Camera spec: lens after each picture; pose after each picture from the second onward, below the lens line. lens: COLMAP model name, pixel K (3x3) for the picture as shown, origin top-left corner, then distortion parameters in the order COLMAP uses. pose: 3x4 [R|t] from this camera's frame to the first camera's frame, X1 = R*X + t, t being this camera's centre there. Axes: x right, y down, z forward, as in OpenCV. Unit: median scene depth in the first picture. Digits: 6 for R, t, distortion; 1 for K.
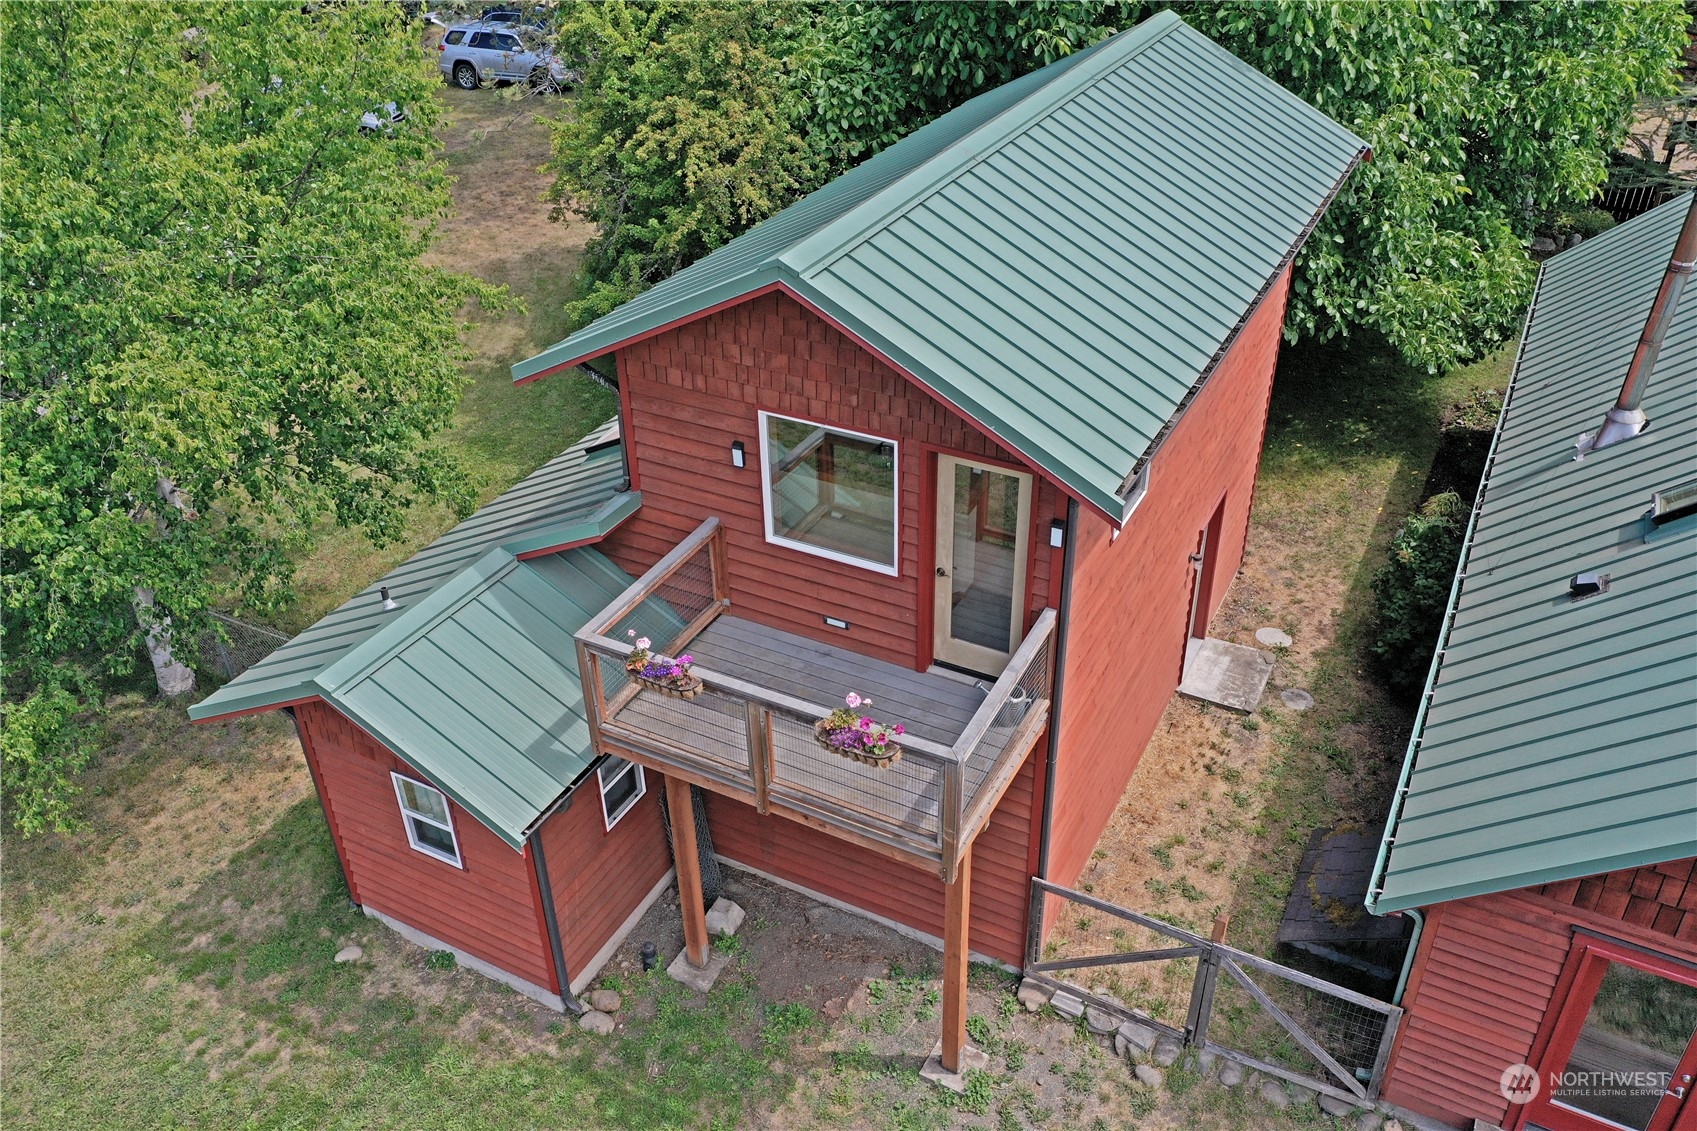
lens RADIAL K [[1334.6, 0, 848.5], [0, 1334.6, 565.5], [0, 0, 1]] dist [-0.006131, 0.010815]
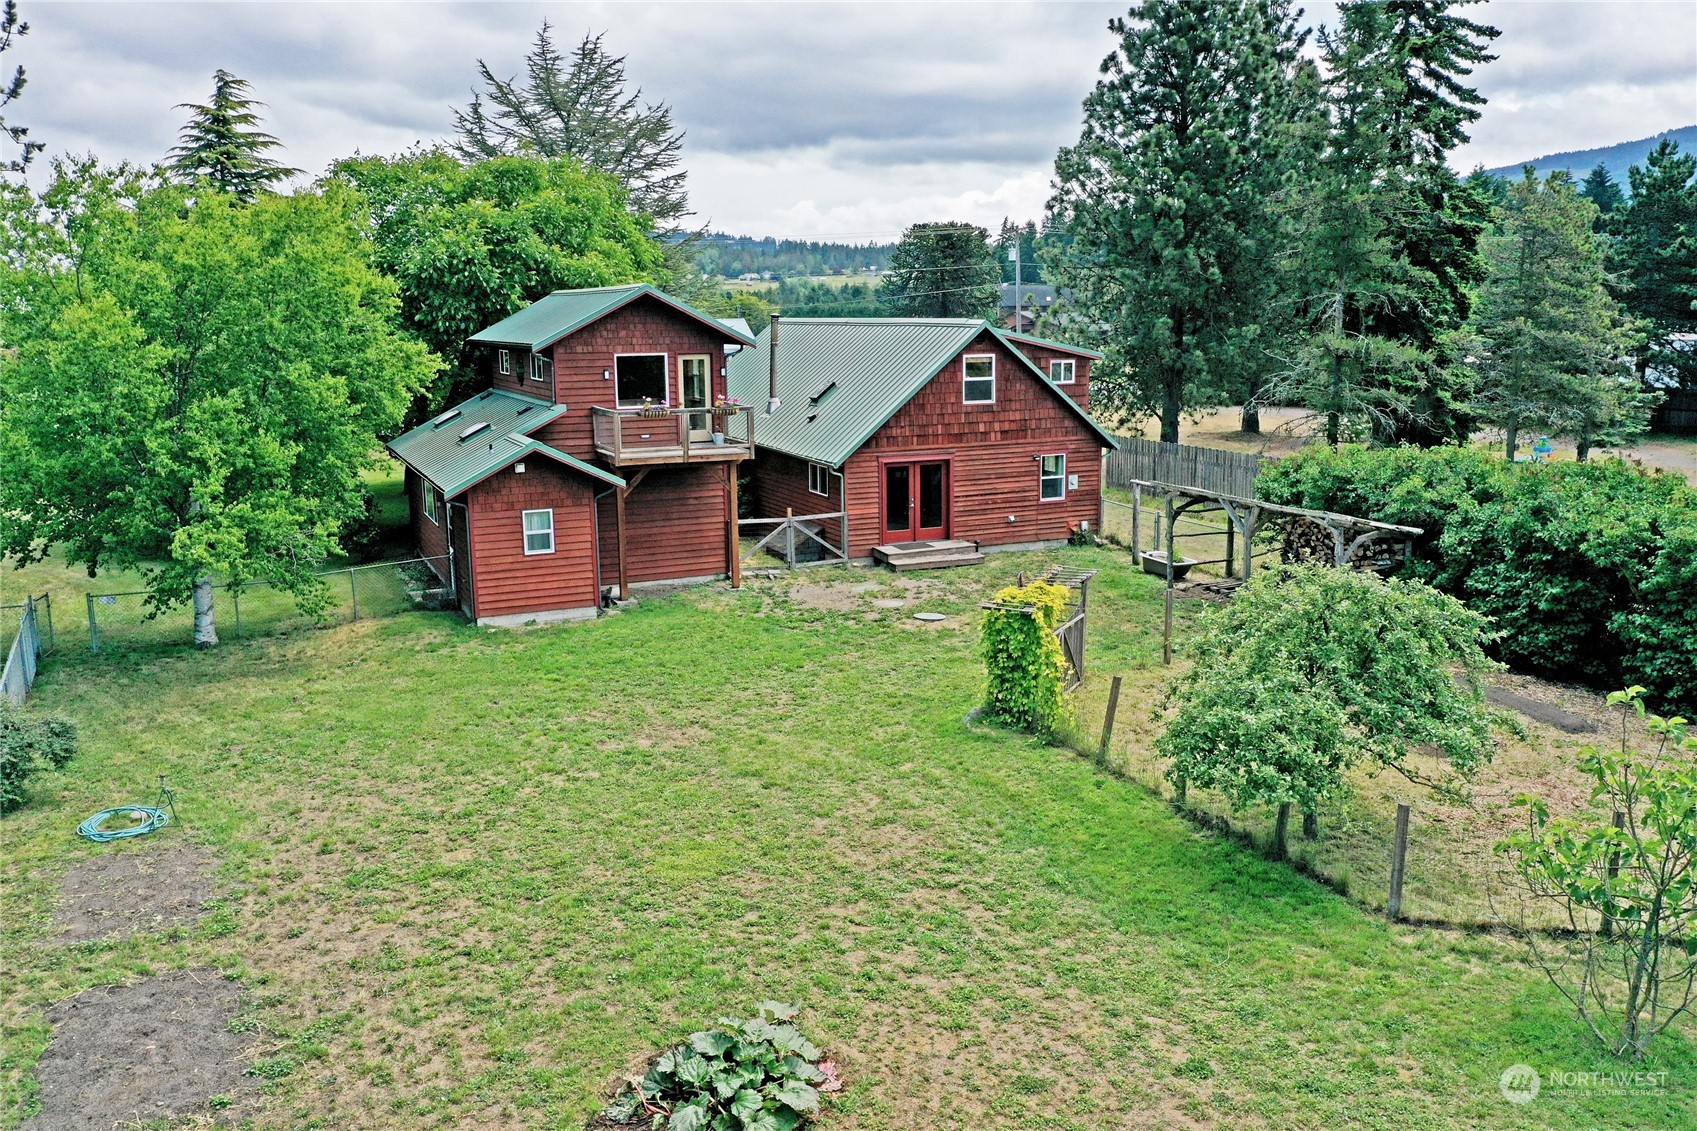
lens RADIAL K [[1334.6, 0, 848.5], [0, 1334.6, 565.5], [0, 0, 1]] dist [-0.006131, 0.010815]
pose [[0.613791, -0.134401, 0.777944, -1.984206], [0.433862, 0.880683, -0.190162, 1.012546], [-0.659564, 0.454240, 0.598867, -0.807490]]
